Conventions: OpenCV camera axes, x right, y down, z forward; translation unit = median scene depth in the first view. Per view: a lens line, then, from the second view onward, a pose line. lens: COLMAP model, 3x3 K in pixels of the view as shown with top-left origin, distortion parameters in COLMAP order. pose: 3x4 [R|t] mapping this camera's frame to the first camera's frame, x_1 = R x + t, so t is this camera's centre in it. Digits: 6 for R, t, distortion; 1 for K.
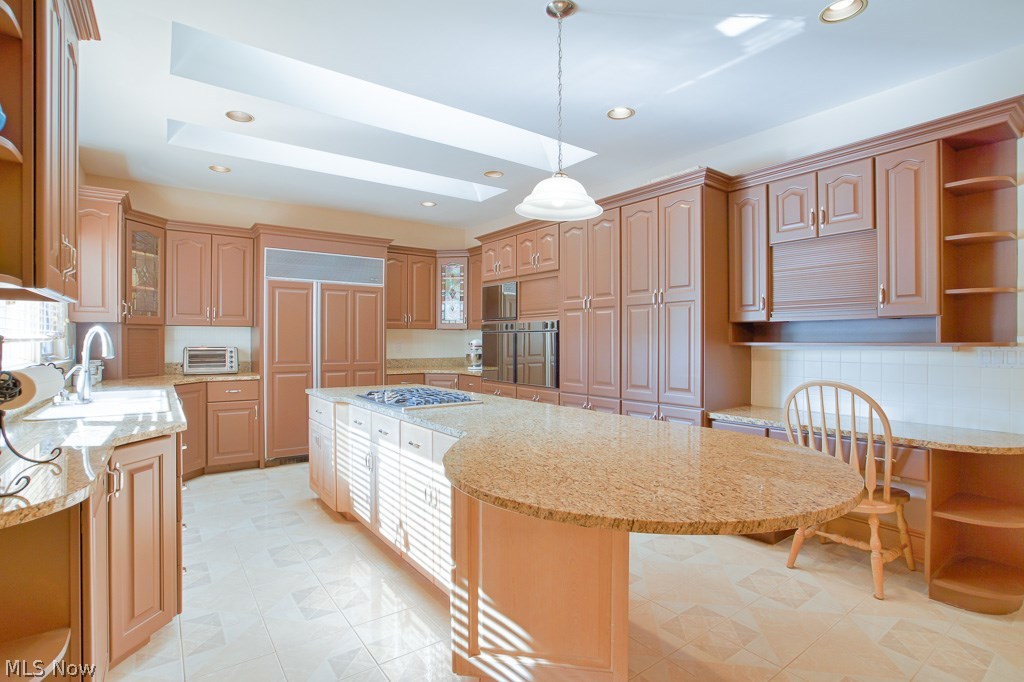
lens RADIAL K [[483.9, 0, 512.1], [0, 483.9, 331.6], [0, 0, 1]] dist [-0.018713, 0.000009]
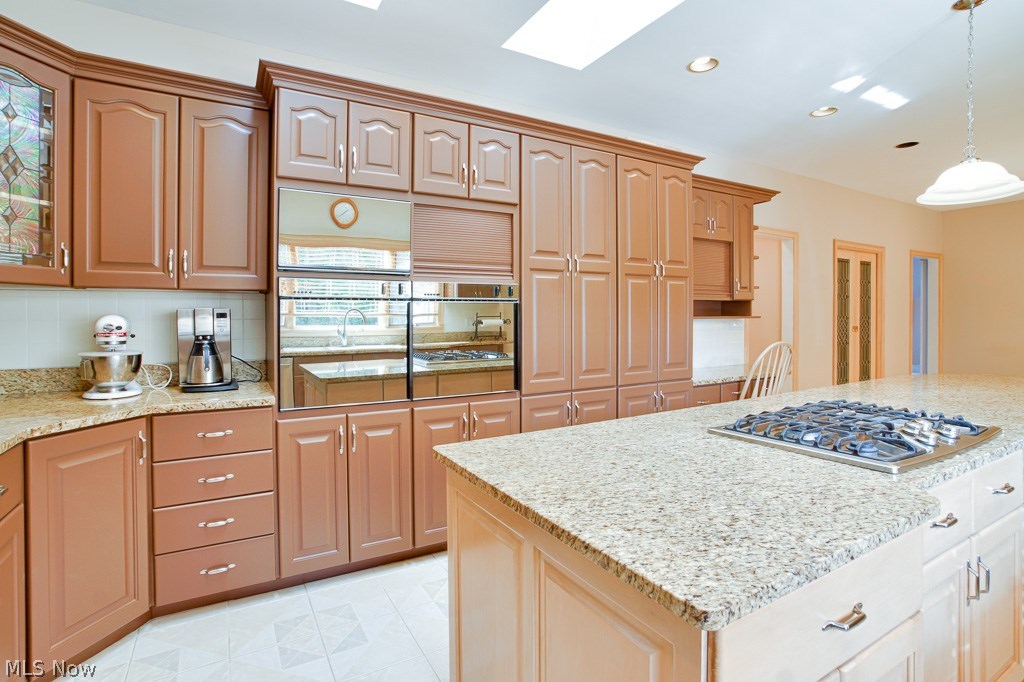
lens RADIAL K [[483.9, 0, 512.1], [0, 483.9, 331.6], [0, 0, 1]] dist [-0.018713, 0.000009]
pose [[0.147420, -0.008219, 0.989040, -0.547361], [0.001716, 0.999966, 0.008054, 0.034093], [-0.989072, 0.000510, 0.147430, 0.934119]]
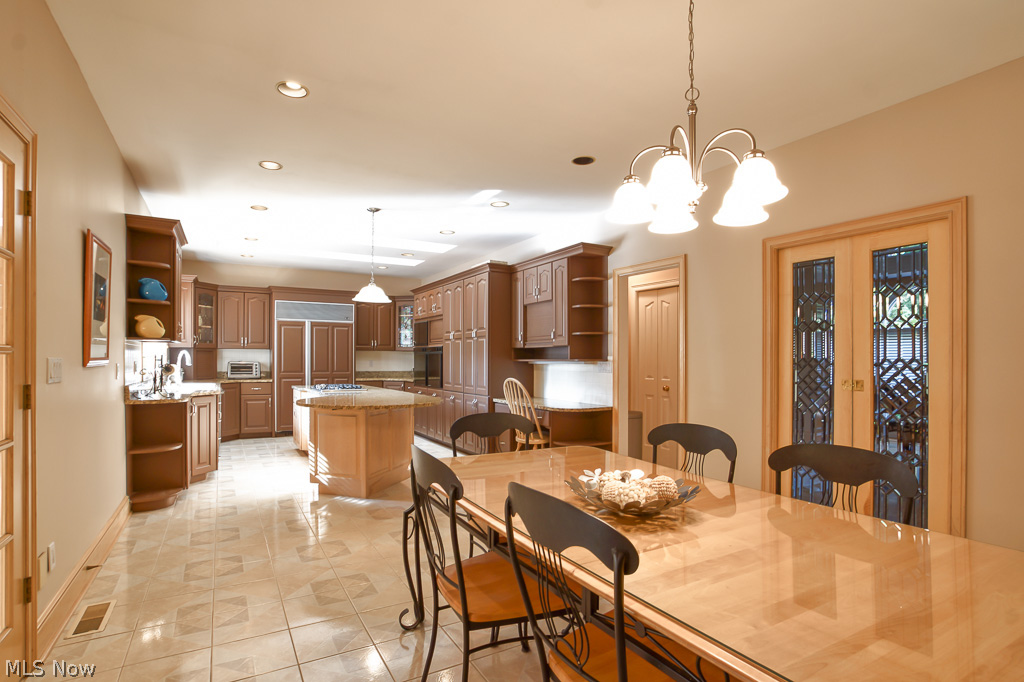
lens RADIAL K [[522.3, 0, 510.3], [0, 522.3, 353.3], [0, 0, 1]] dist [0.000811, 0.000187]
pose [[0.991450, 0.002285, -0.130467, 0.495798], [-0.001999, 0.999995, 0.002320, -0.002577], [0.130471, -0.002039, 0.991450, -0.632506]]
